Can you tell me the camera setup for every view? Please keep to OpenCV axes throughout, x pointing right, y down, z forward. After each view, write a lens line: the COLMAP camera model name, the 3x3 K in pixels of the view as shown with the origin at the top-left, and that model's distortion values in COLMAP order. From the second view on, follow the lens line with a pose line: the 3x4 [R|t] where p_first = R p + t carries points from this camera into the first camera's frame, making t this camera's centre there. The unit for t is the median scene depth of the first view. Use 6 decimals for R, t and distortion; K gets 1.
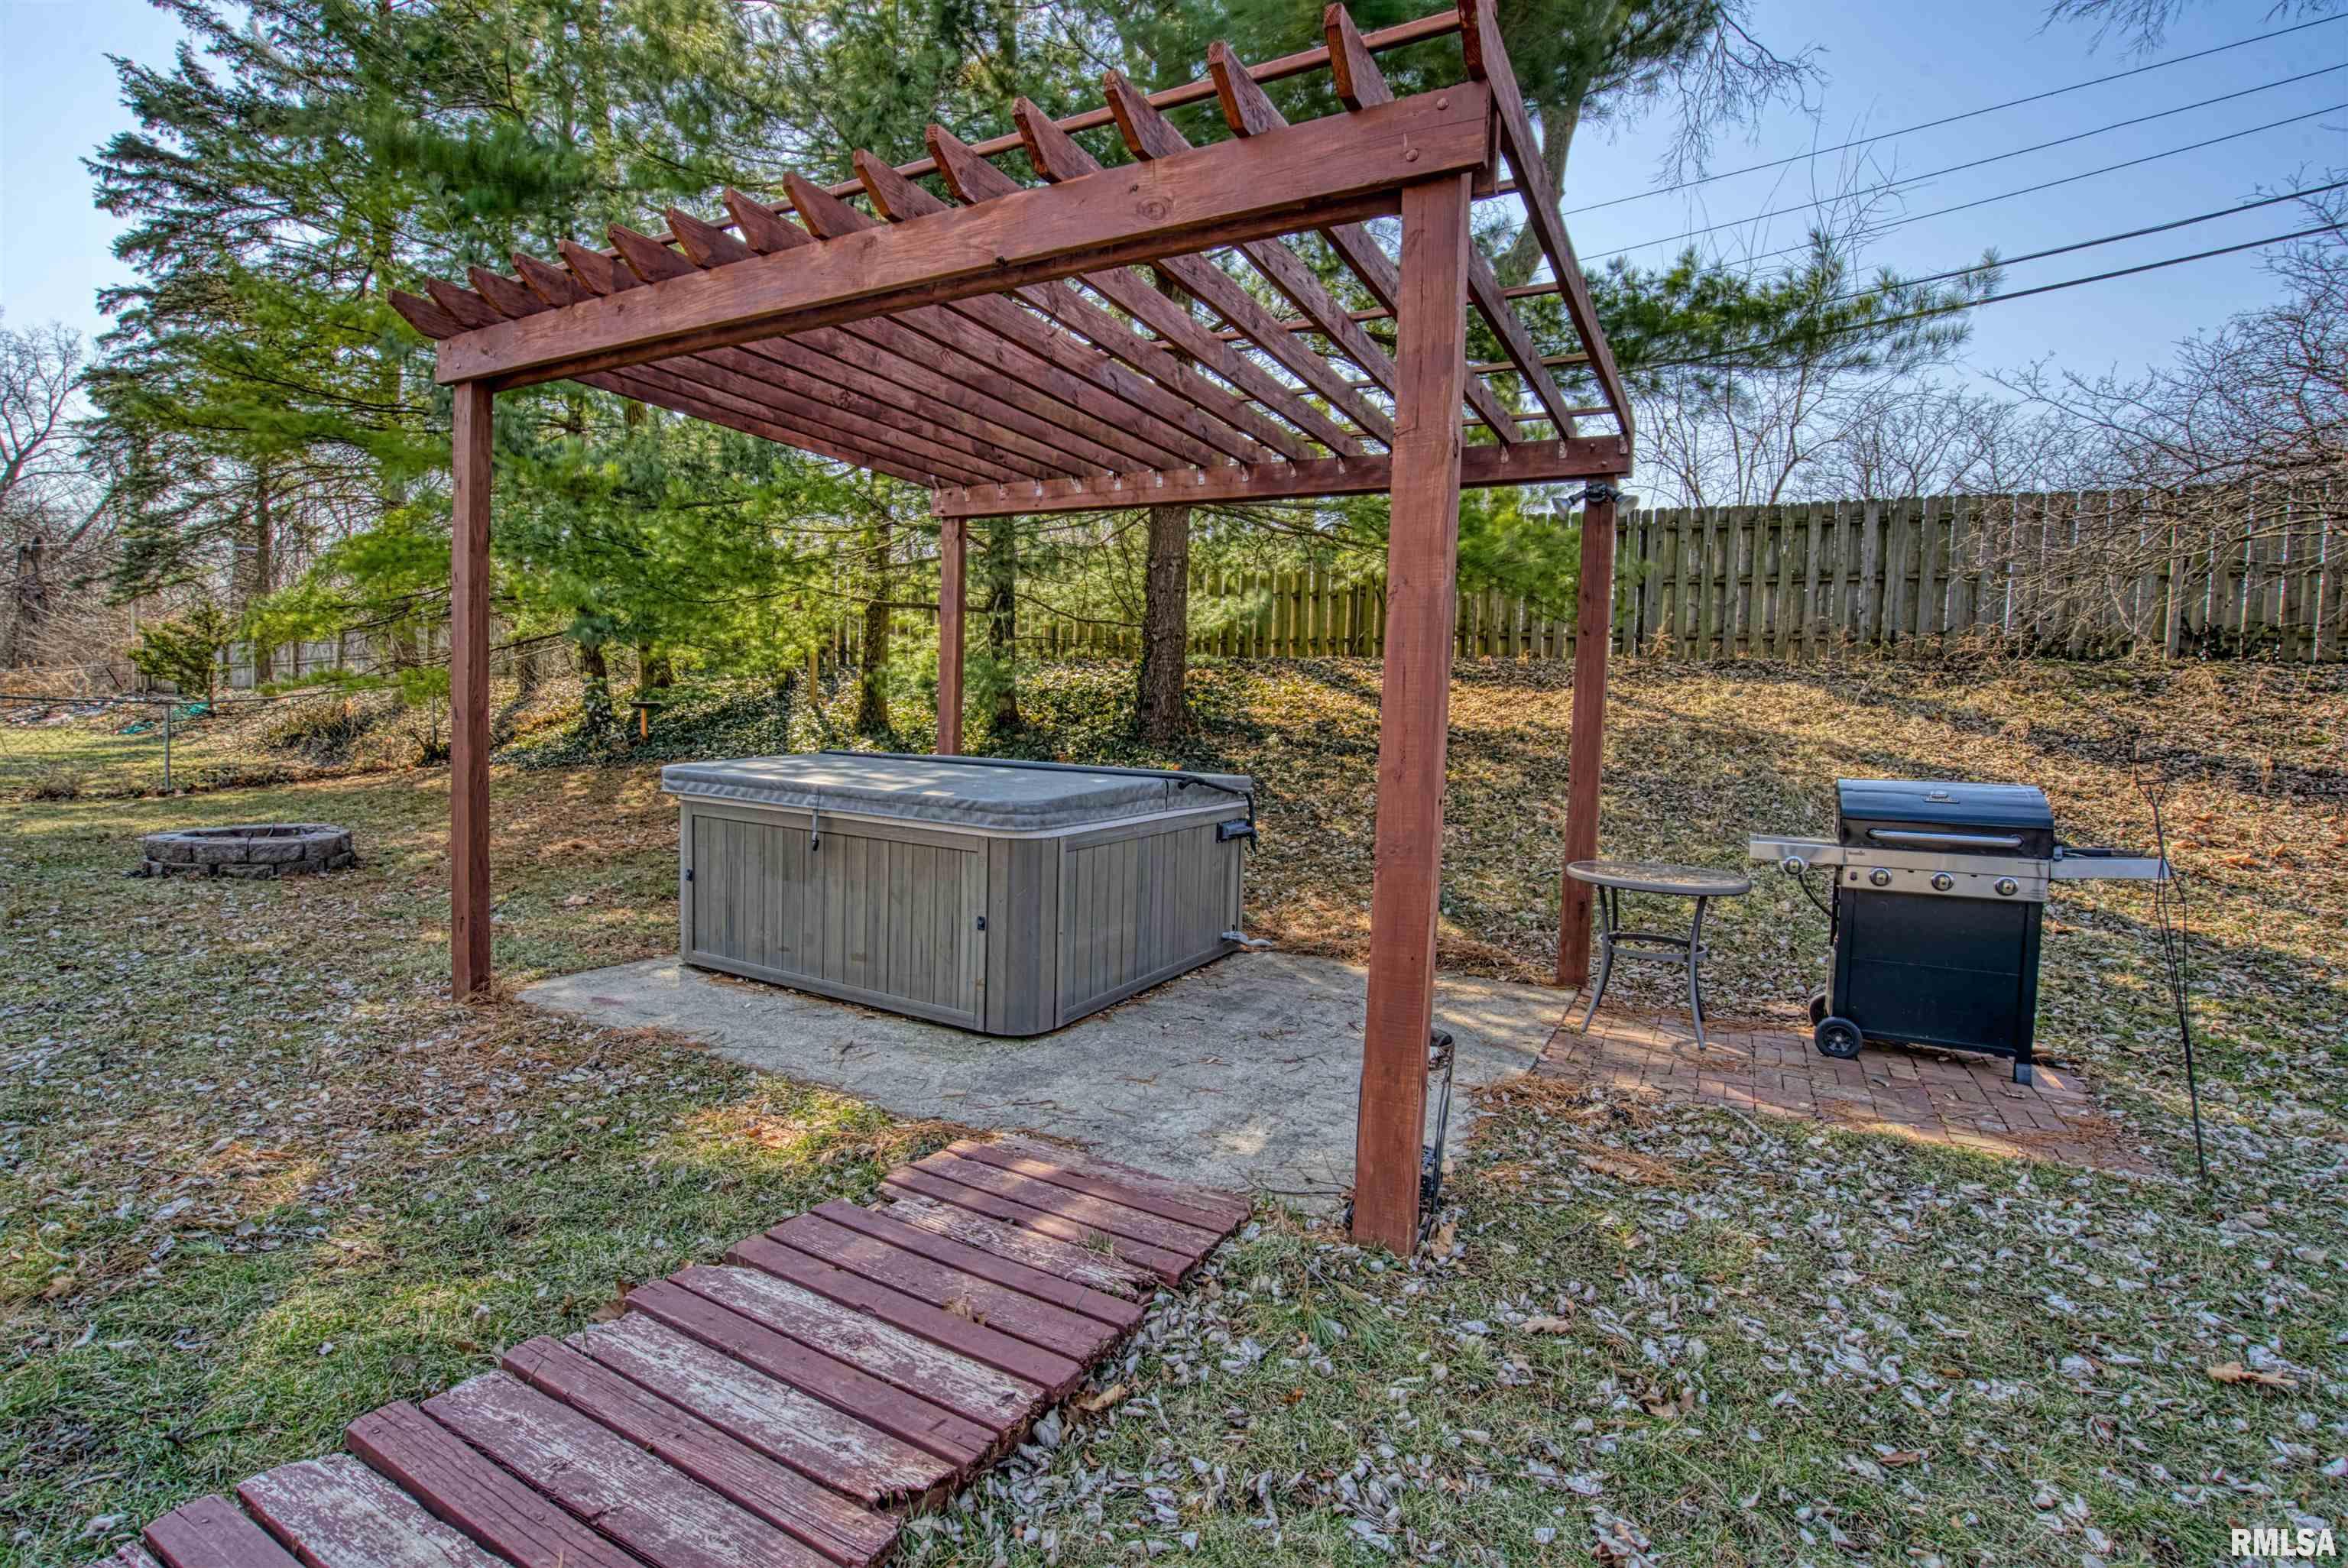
lens RADIAL K [[1065.0, 0, 1174.0], [0, 1065.0, 784.0], [0, 0, 1]] dist [-0.003401, -0.000766]
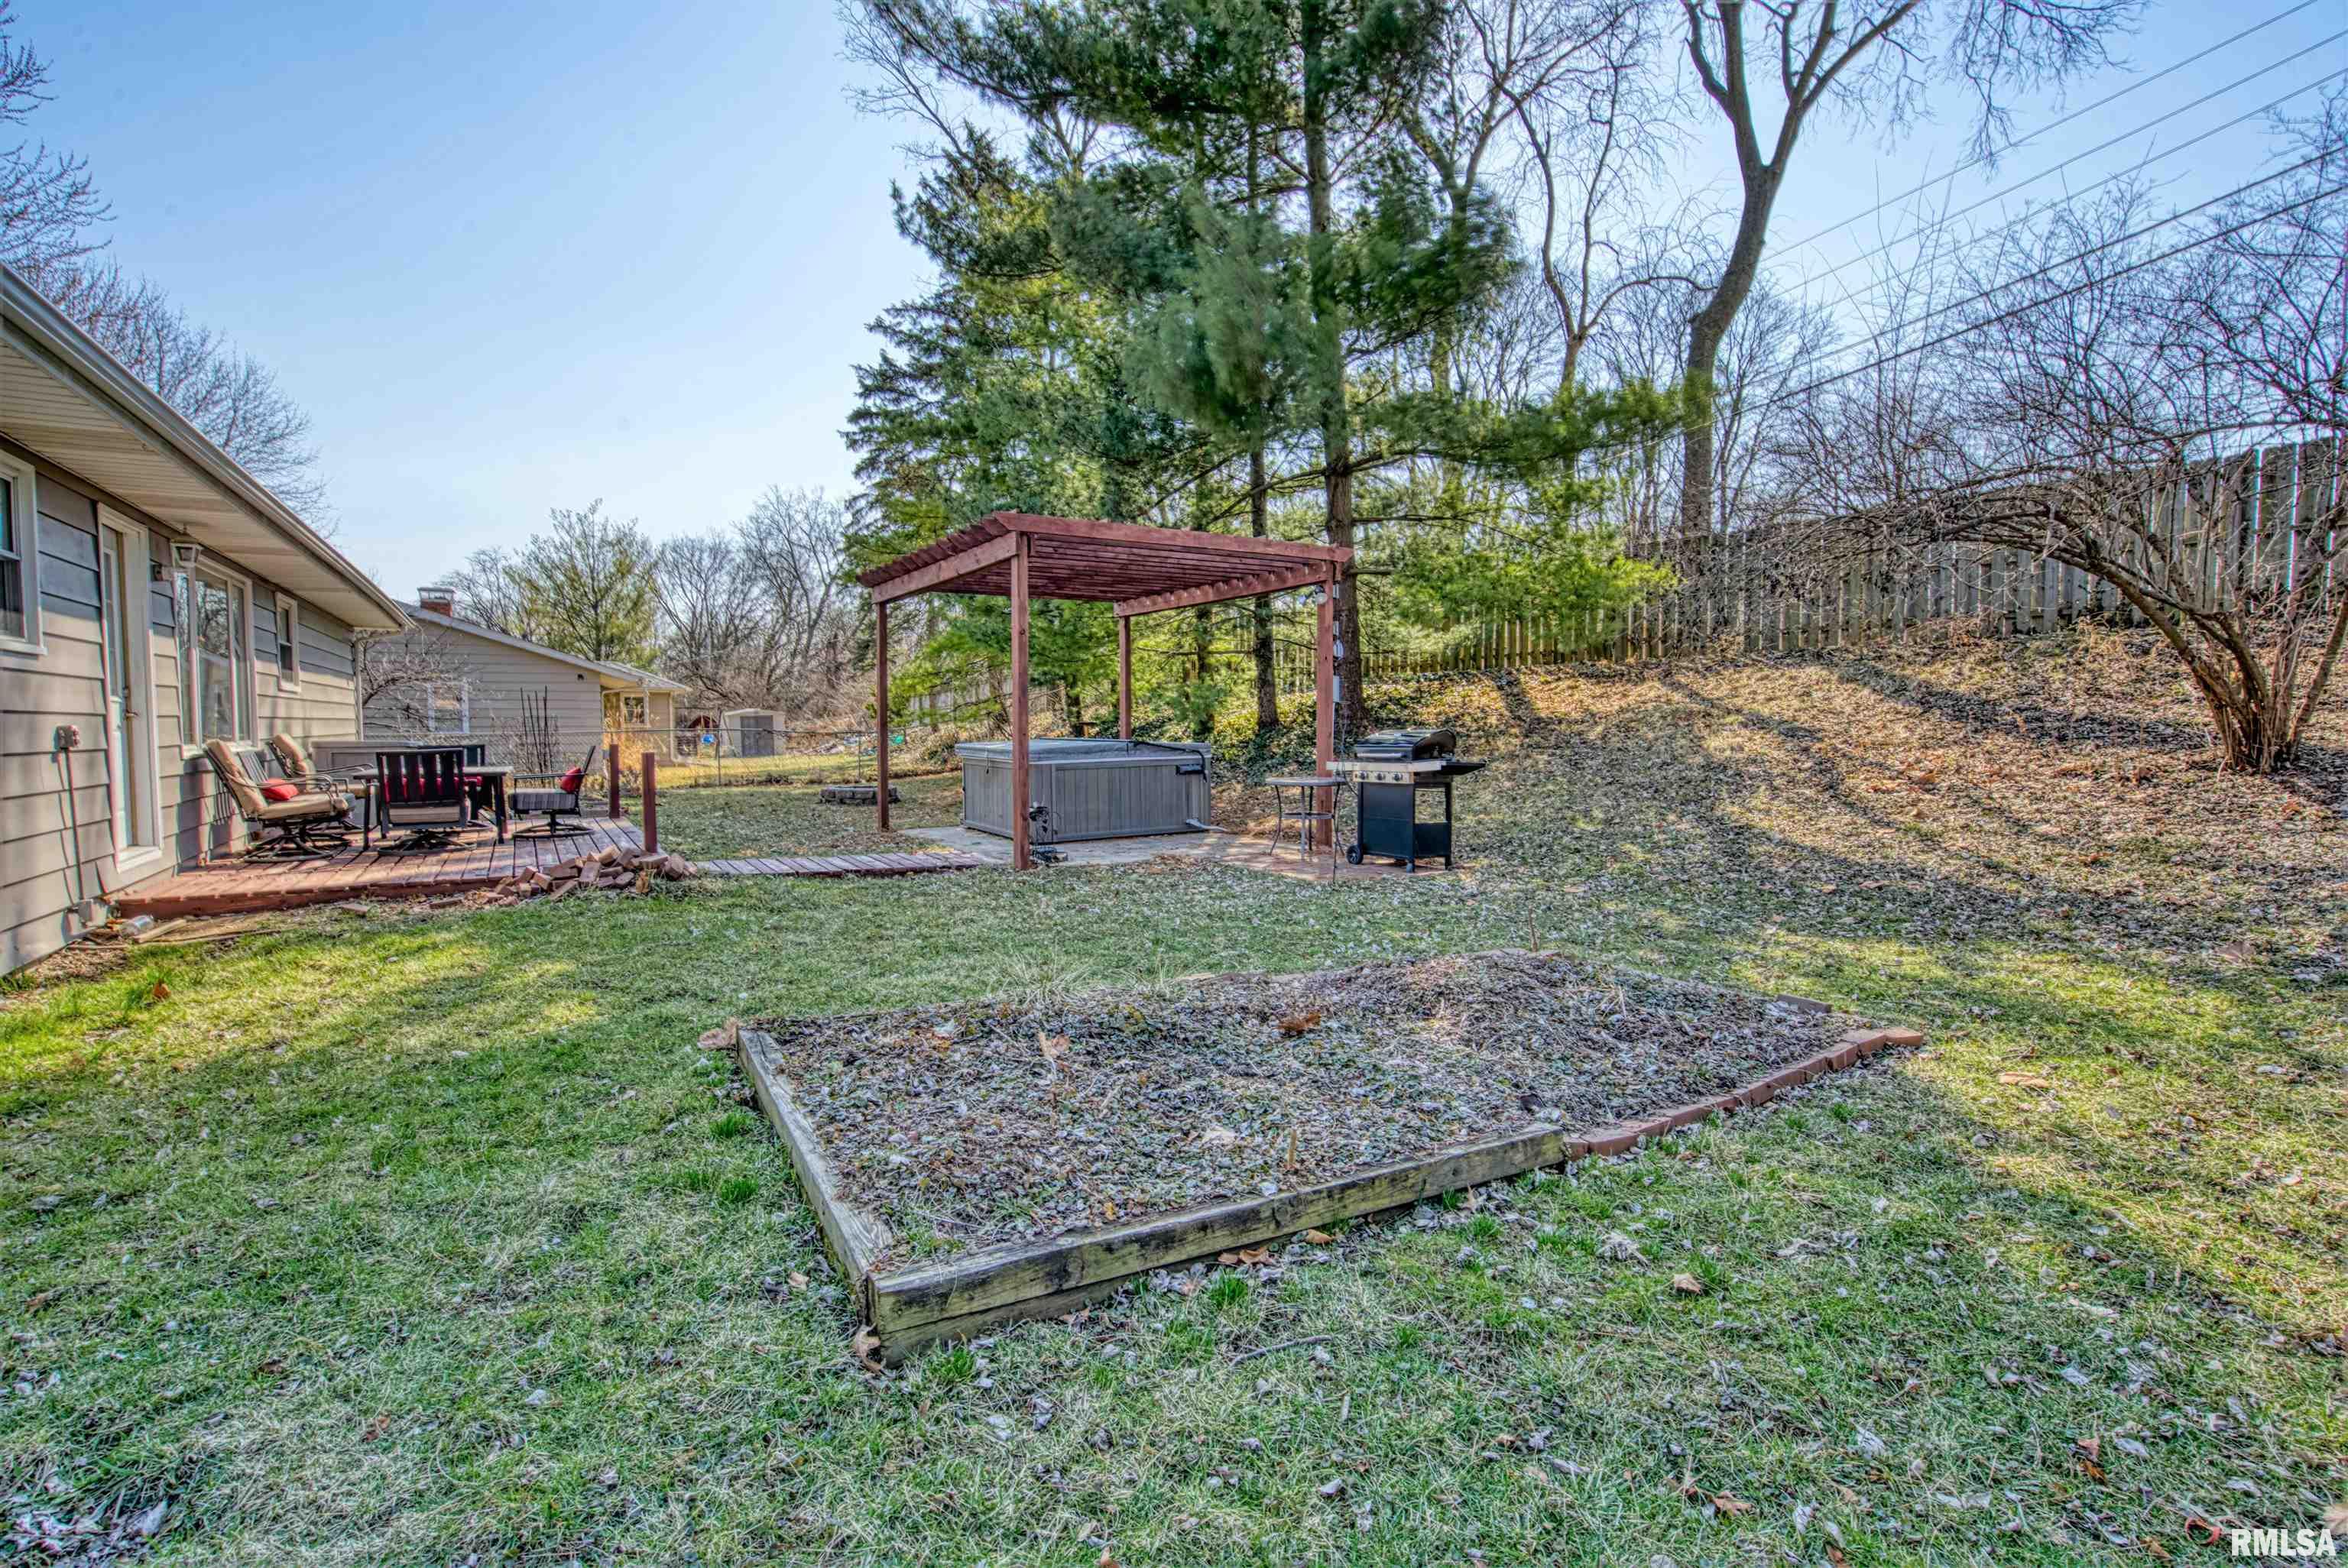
lens RADIAL K [[1096.3, 0, 1169.5], [0, 1096.3, 787.2], [0, 0, 1]] dist [-0.058621, 0.027002]
pose [[0.858356, -0.008076, -0.512991, 0.348636], [-0.000741, 0.999856, -0.016982, 0.036115], [0.513054, 0.014957, 0.858226, -0.249113]]
